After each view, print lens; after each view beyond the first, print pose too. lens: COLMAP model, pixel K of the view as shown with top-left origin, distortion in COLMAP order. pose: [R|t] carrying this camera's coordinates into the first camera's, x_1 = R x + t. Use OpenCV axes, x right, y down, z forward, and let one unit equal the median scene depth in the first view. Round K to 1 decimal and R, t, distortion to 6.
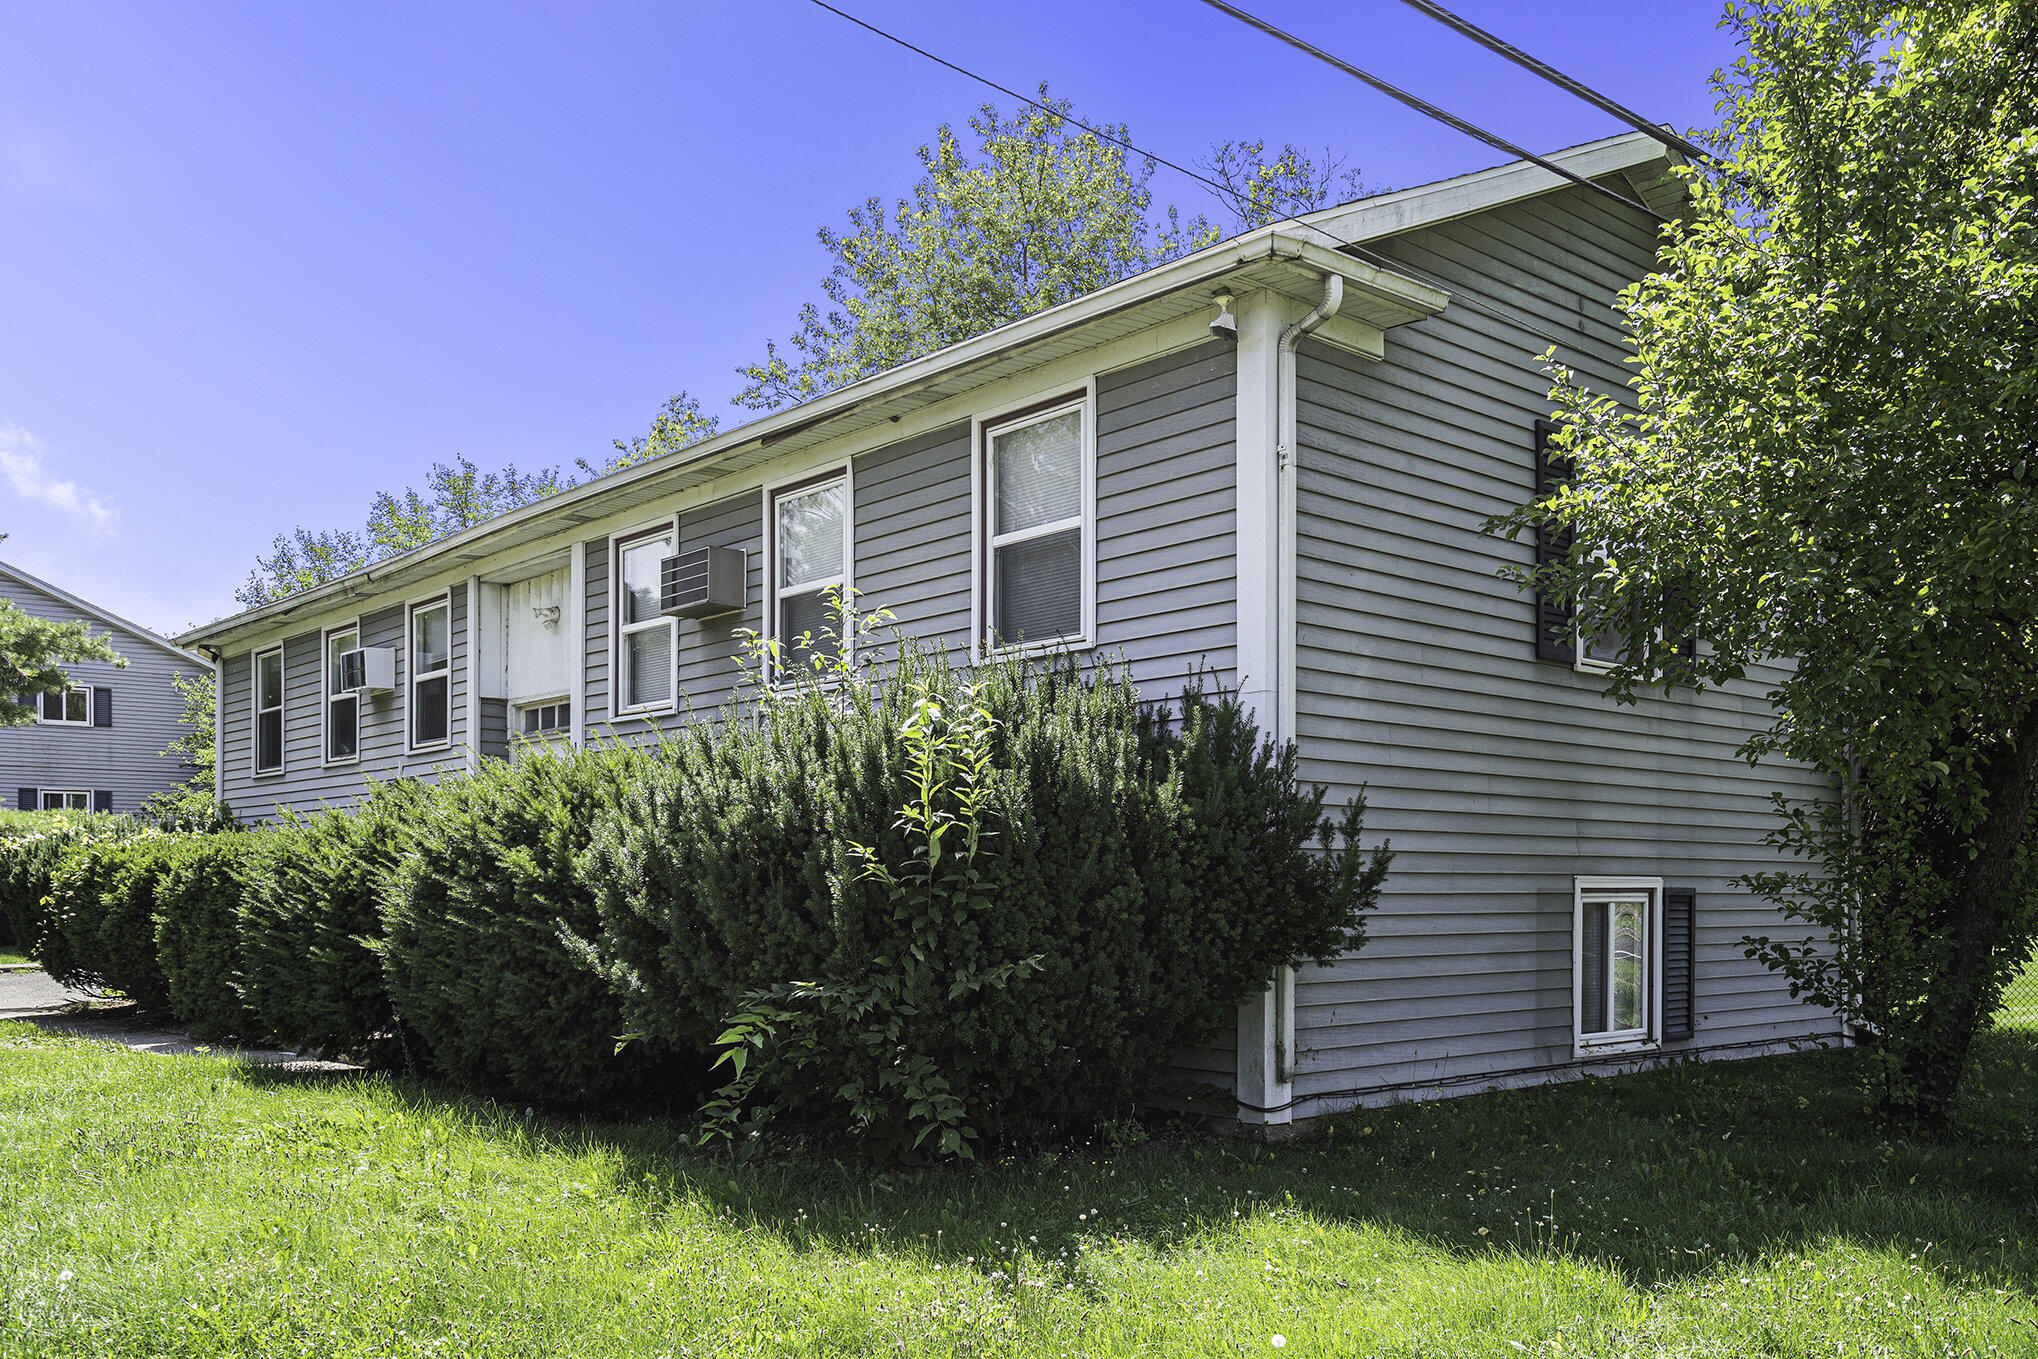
lens RADIAL K [[1720.0, 0, 1019.4], [0, 1720.0, 680.7], [0, 0, 1]] dist [0.000691, 0.001628]
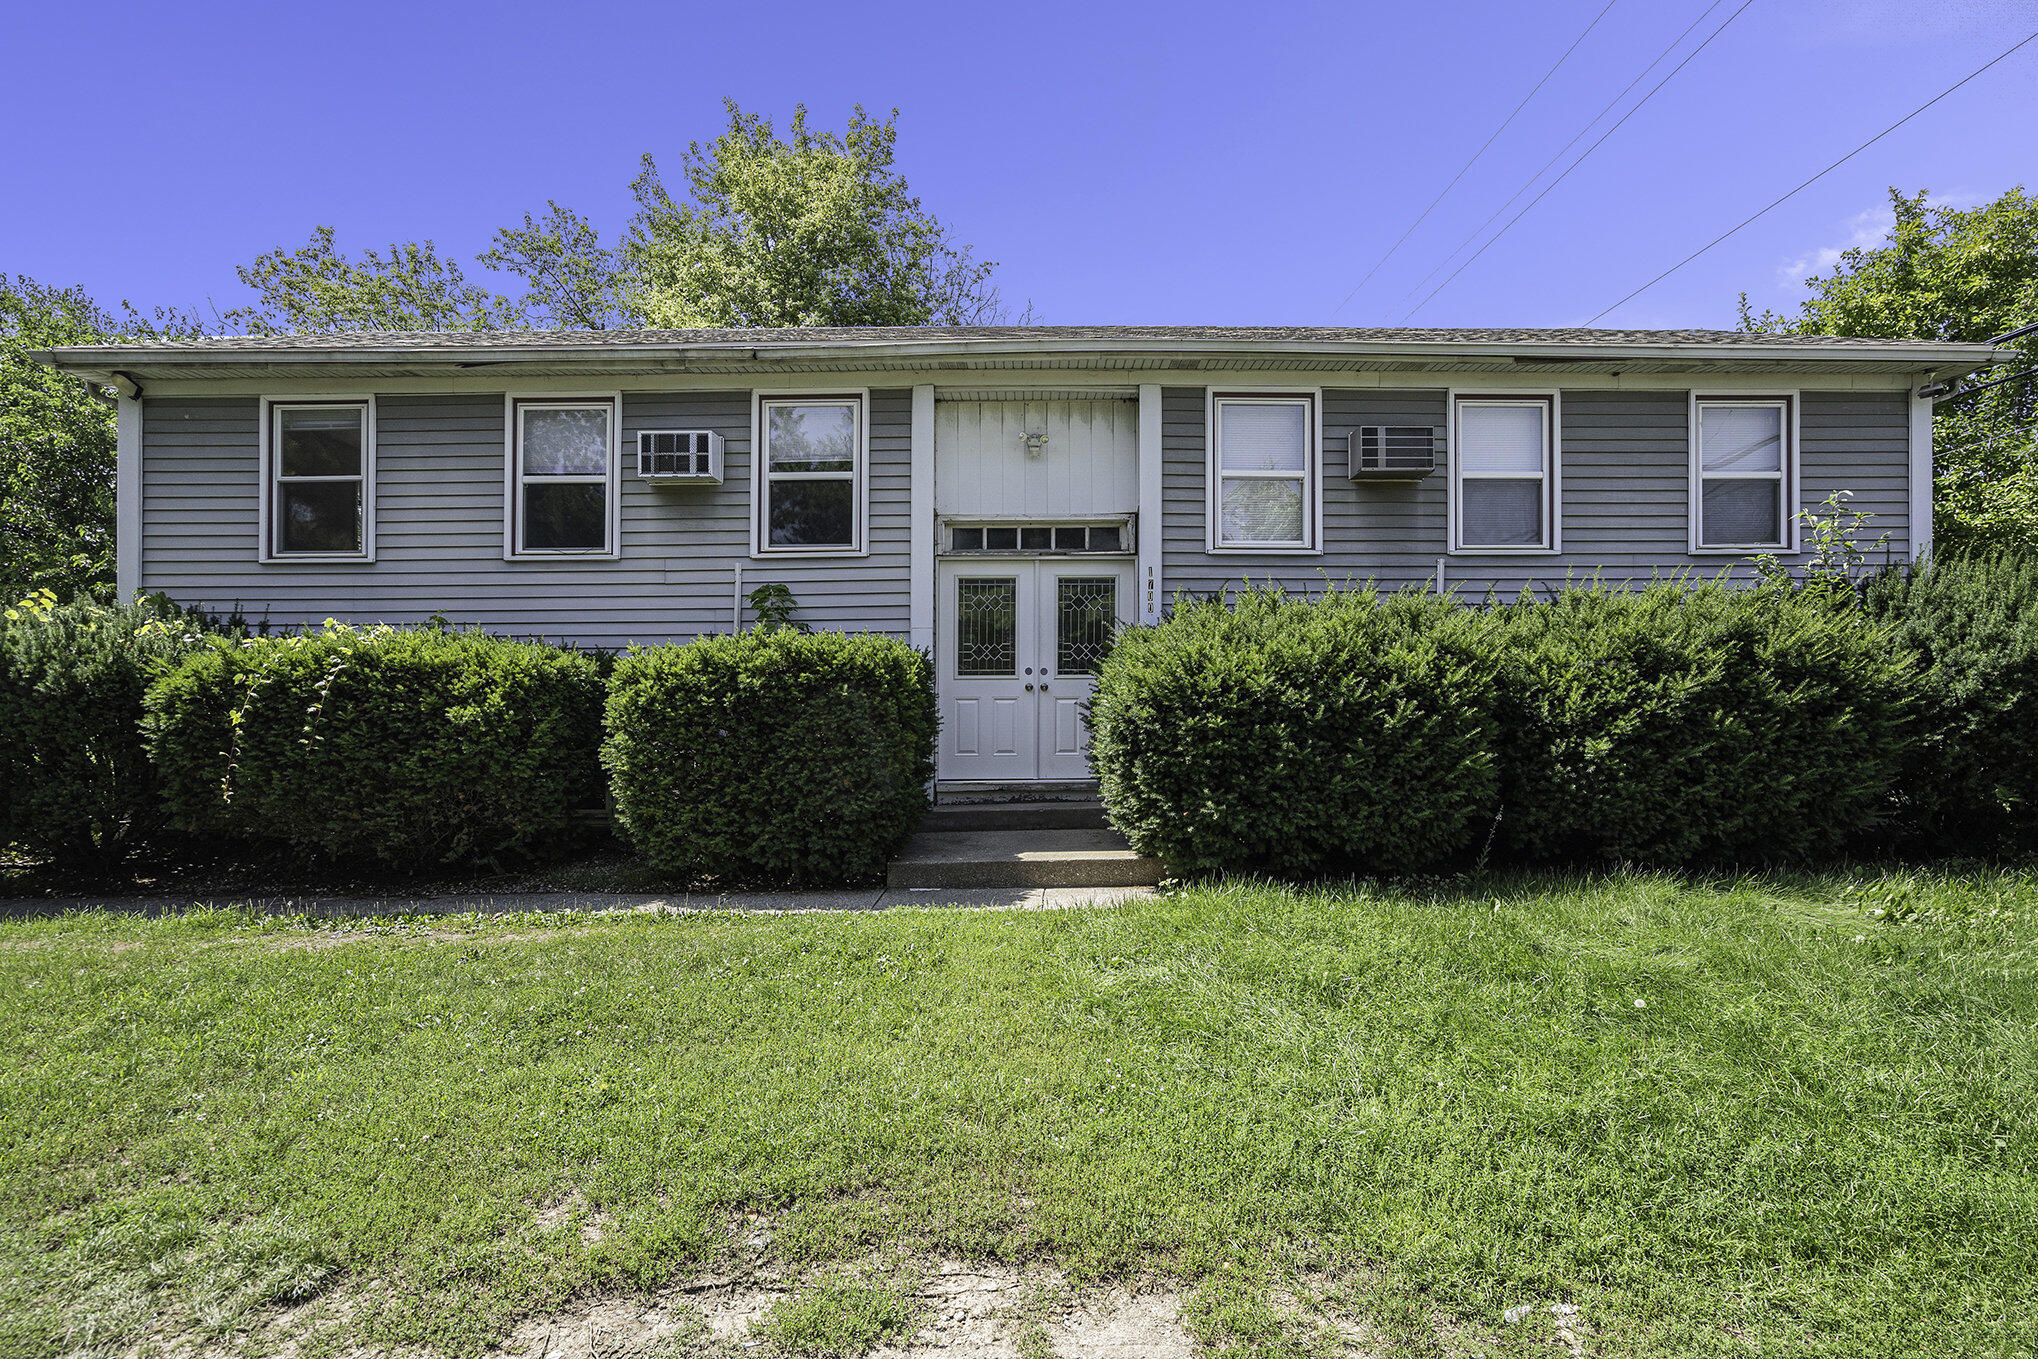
lens RADIAL K [[734.8, 0, 1019.6], [0, 734.8, 676.3], [0, 0, 1]] dist [-0.013493, 0.000032]
pose [[0.644636, 0.028041, 0.763975, -0.354794], [-0.084972, 0.995763, 0.035151, 0.050507], [-0.759752, -0.087576, 0.644288, 0.402461]]
